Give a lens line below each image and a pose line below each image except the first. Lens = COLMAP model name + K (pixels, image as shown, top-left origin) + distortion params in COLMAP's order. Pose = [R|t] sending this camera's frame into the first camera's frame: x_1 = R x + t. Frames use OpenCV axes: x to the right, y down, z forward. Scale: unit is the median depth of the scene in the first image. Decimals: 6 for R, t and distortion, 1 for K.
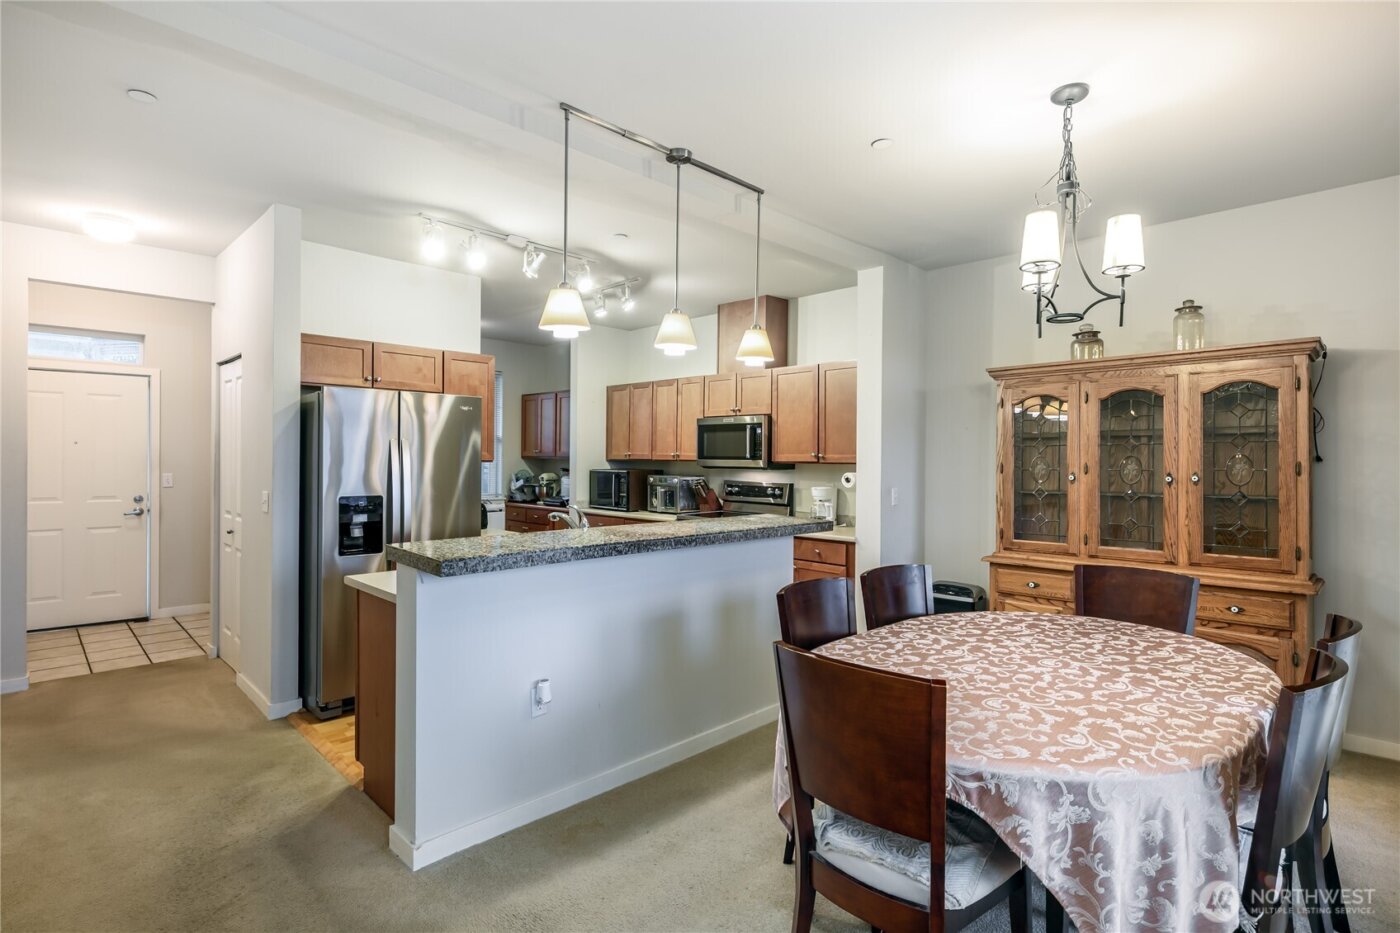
lens RADIAL K [[696.5, 0, 700.0], [0, 696.5, 466.5], [0, 0, 1]] dist [0.002886, 0.000492]
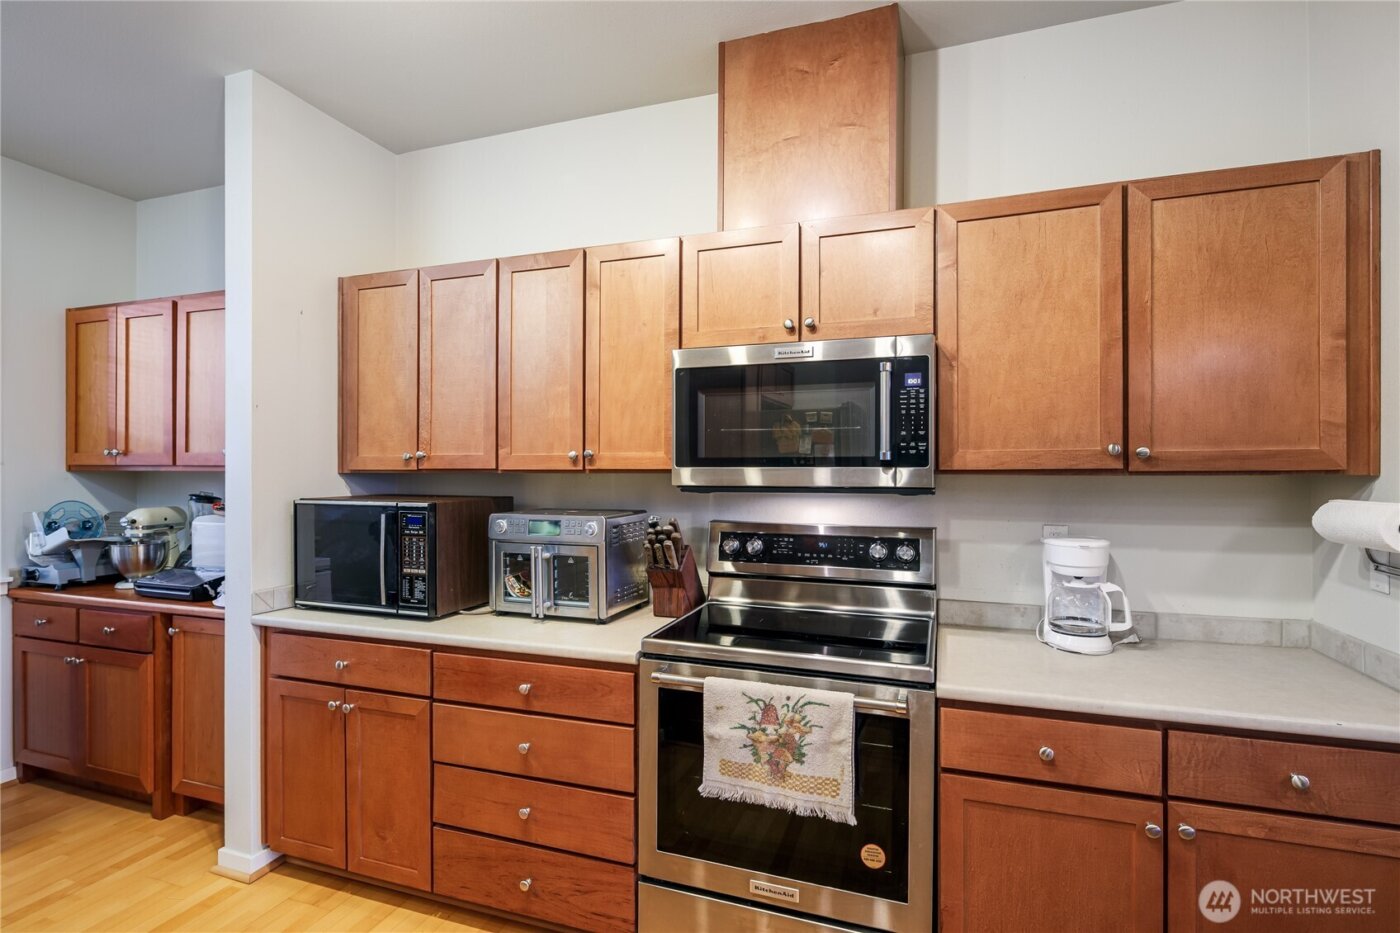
lens RADIAL K [[696.5, 0, 700.0], [0, 696.5, 466.5], [0, 0, 1]] dist [0.002886, 0.000492]
pose [[0.902504, -0.007880, 0.430609, -0.132767], [0.014254, 0.999831, -0.011579, -0.006132], [-0.430445, 0.016588, 0.902465, 0.629199]]
